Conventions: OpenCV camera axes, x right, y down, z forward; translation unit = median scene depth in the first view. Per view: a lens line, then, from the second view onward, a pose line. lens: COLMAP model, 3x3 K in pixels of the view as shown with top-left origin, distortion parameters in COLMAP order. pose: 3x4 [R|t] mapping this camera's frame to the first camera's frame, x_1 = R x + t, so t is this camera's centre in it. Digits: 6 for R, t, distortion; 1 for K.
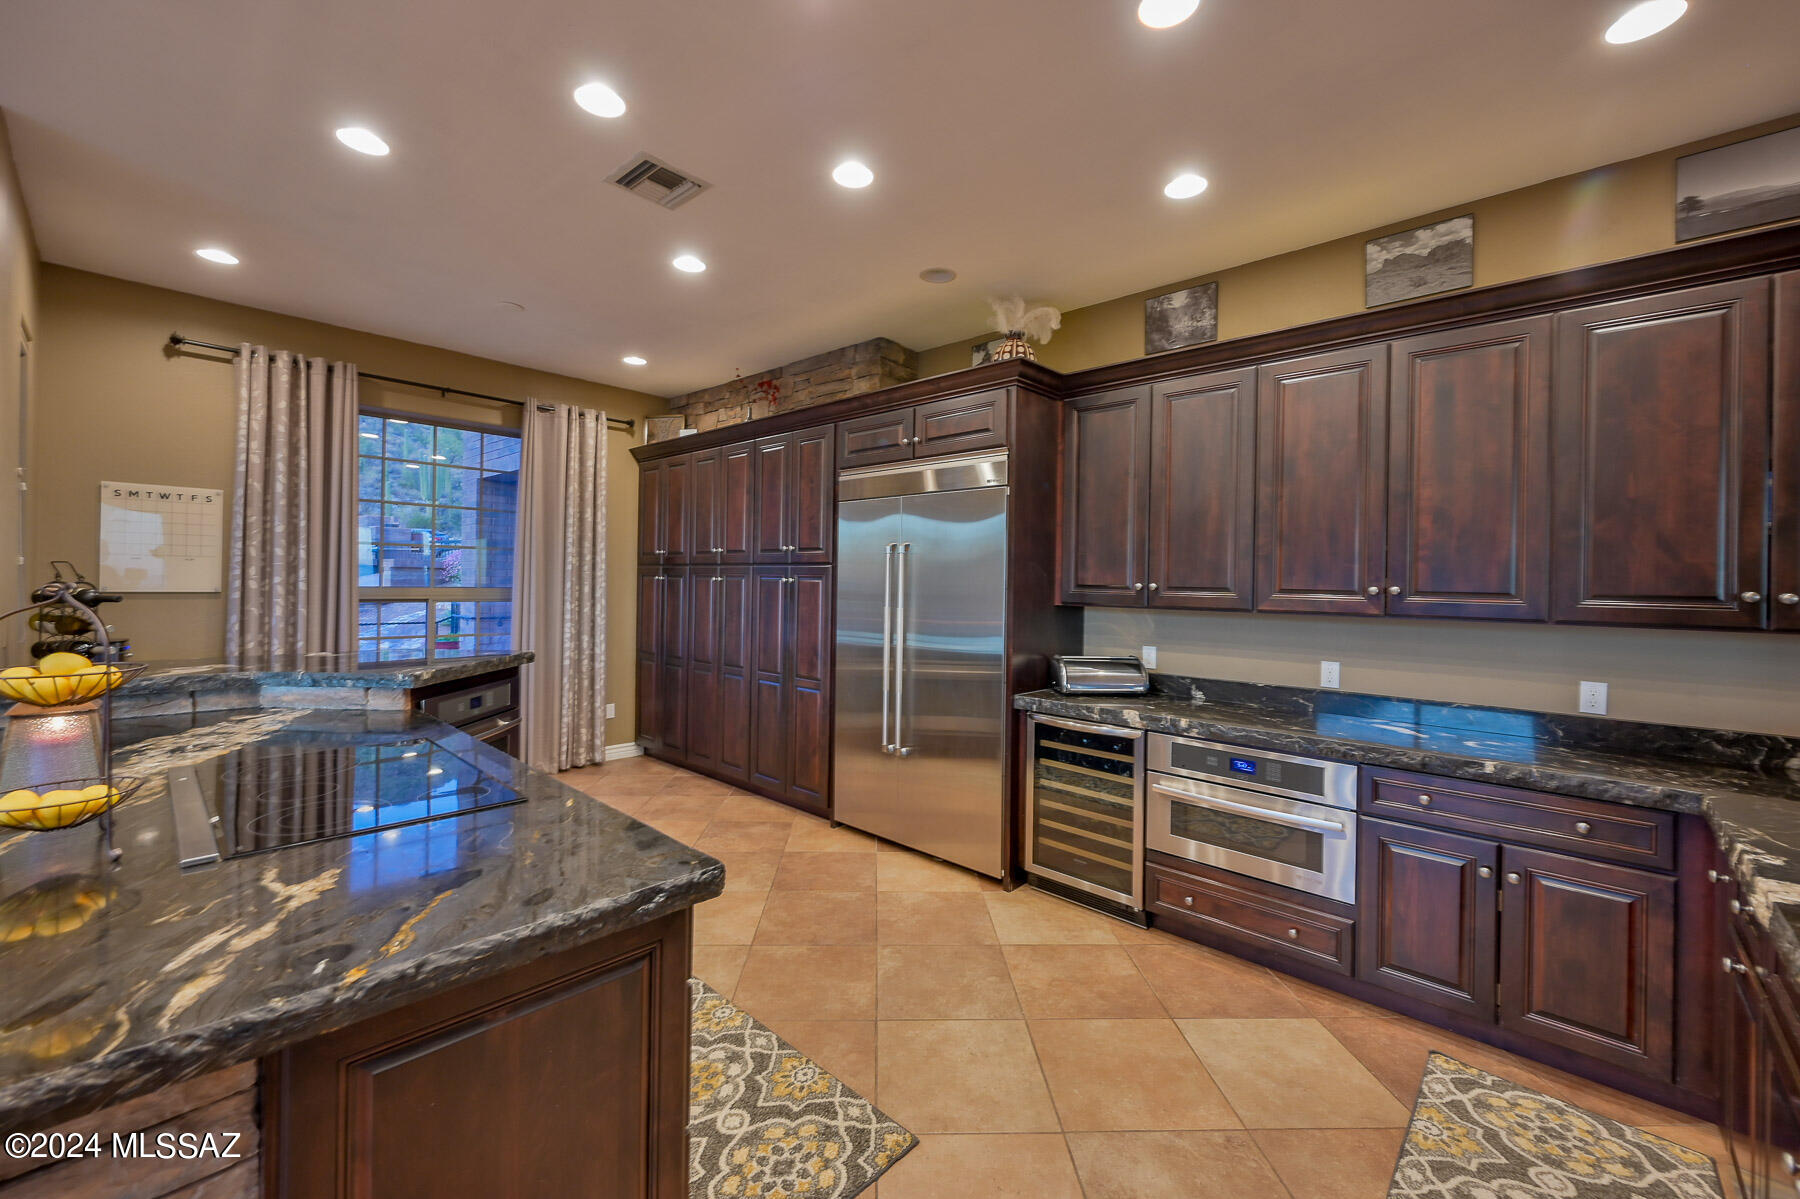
lens RADIAL K [[715.3, 0, 900.5], [0, 715.3, 590.1], [0, 0, 1]] dist [0.000326, 0.000289]
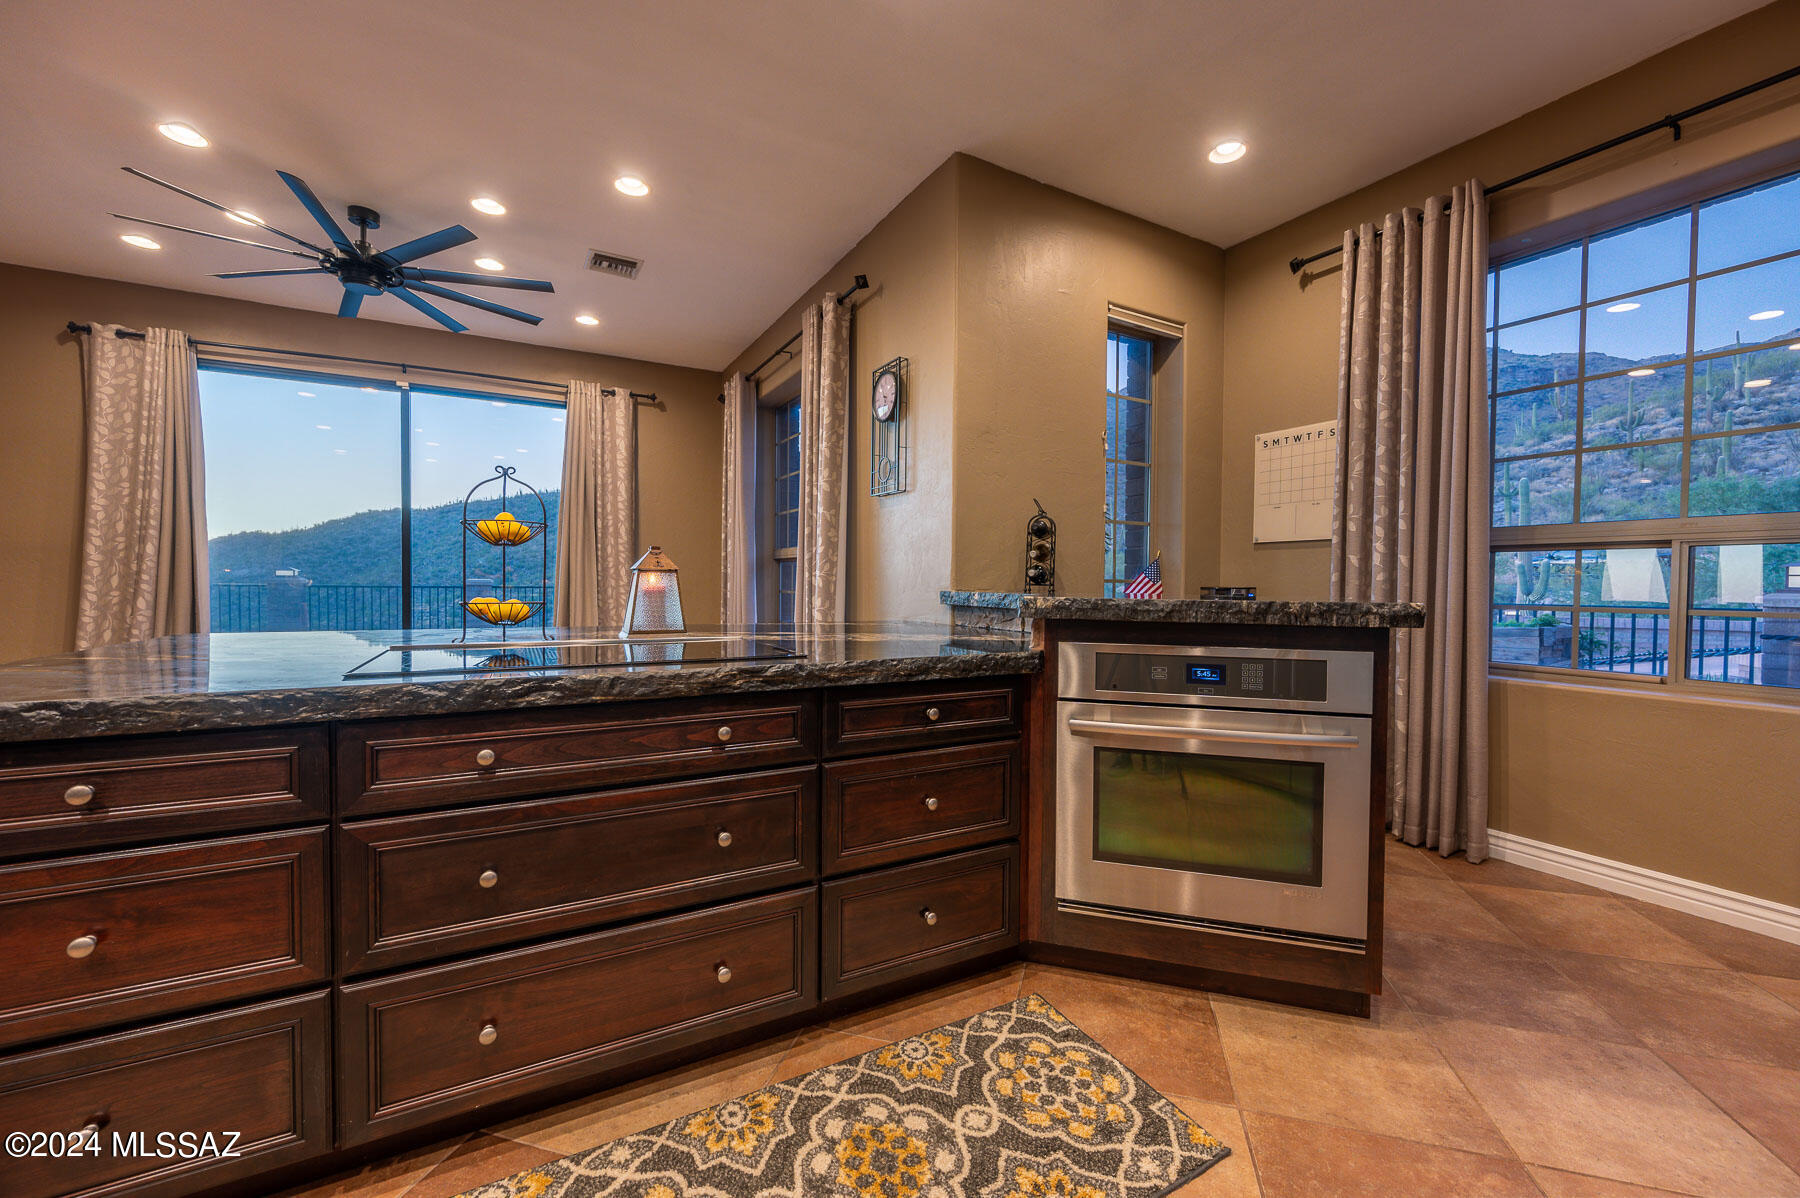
lens RADIAL K [[715.3, 0, 900.5], [0, 715.3, 589.6], [0, 0, 1]] dist [0.000326, 0.000289]
pose [[-0.303818, -0.011184, -0.952664, 0.025189], [-0.023599, 0.999713, -0.004210, 0.110814], [0.952438, 0.021203, -0.303994, 1.064260]]
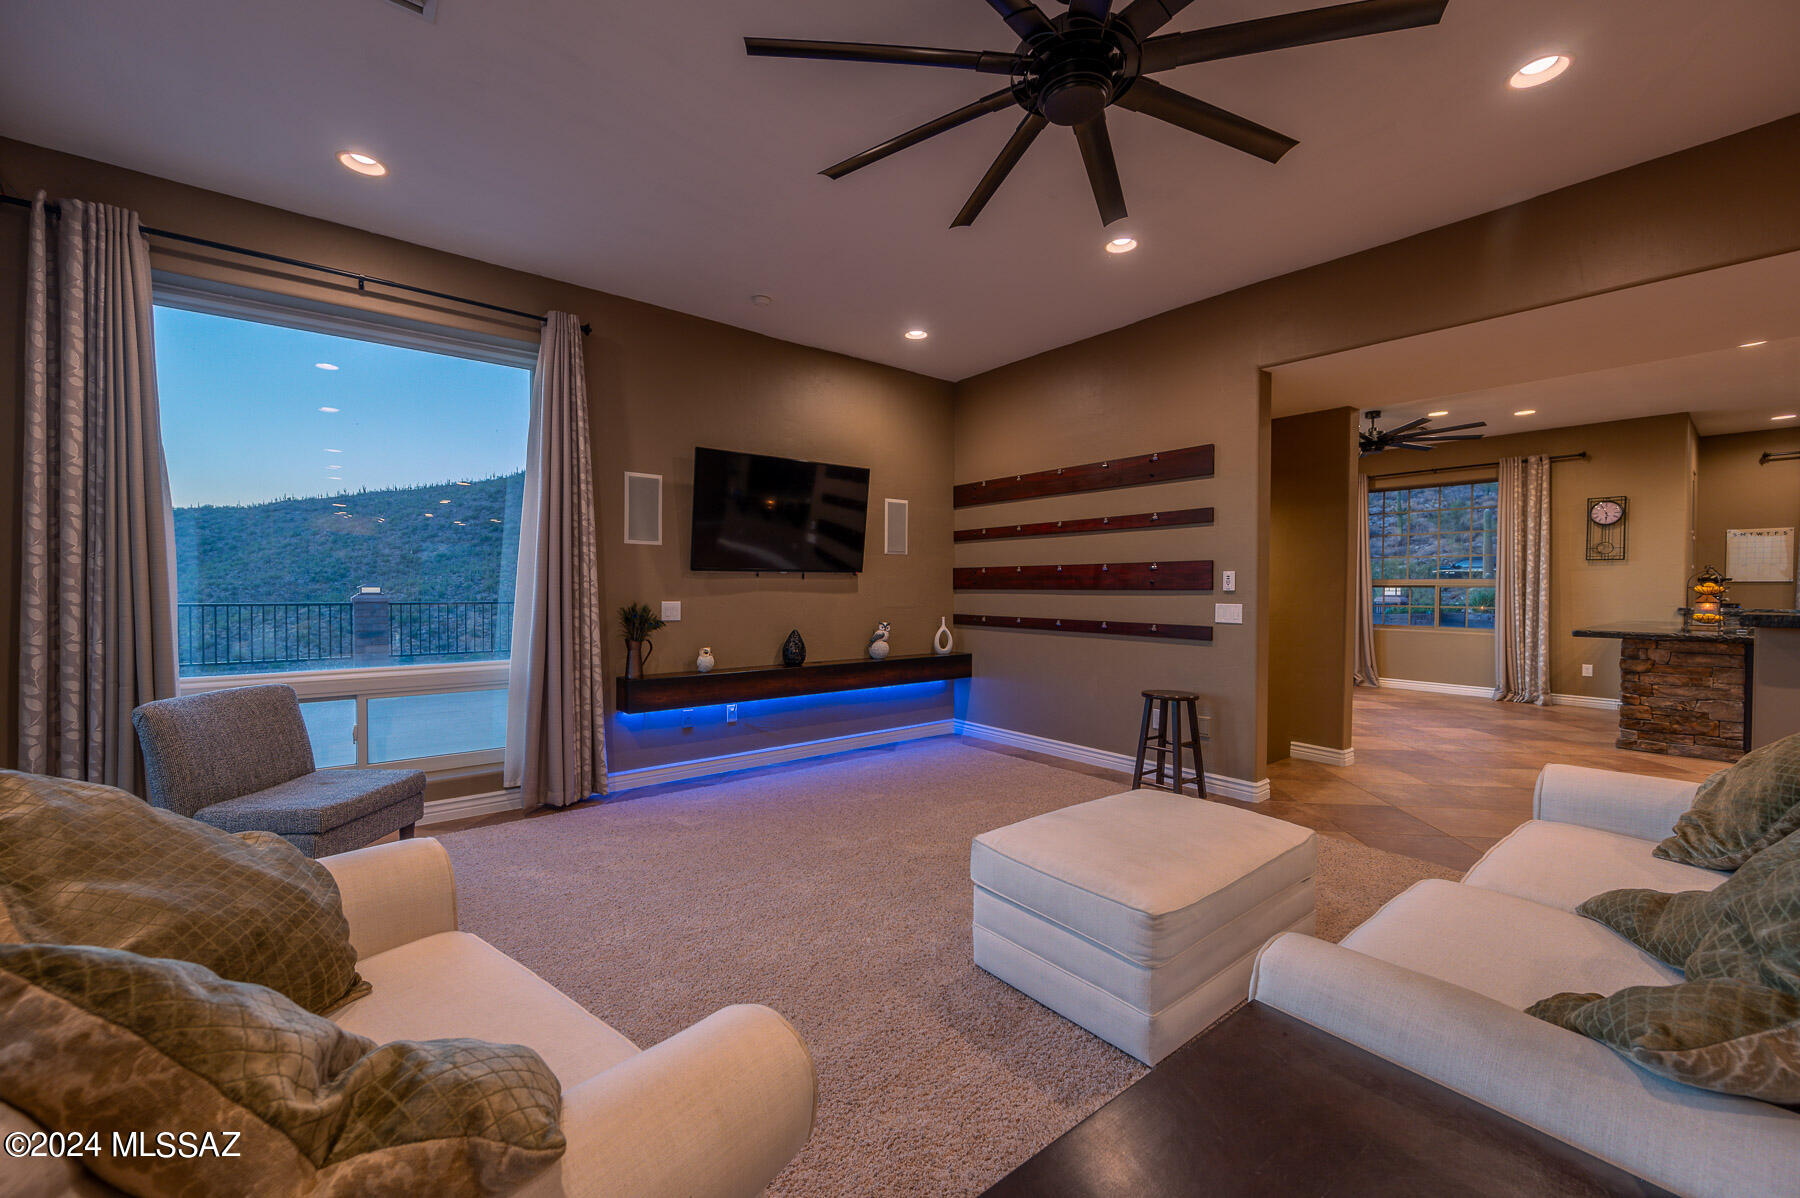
lens RADIAL K [[701.5, 0, 903.3], [0, 701.5, 594.7], [0, 0, 1]] dist [-0.002157, 0.000078]
pose [[-0.148263, -0.009102, -0.988906, 1.710079], [-0.015961, 0.999849, -0.006809, 0.122554], [0.988819, 0.014774, -0.148386, -1.459684]]
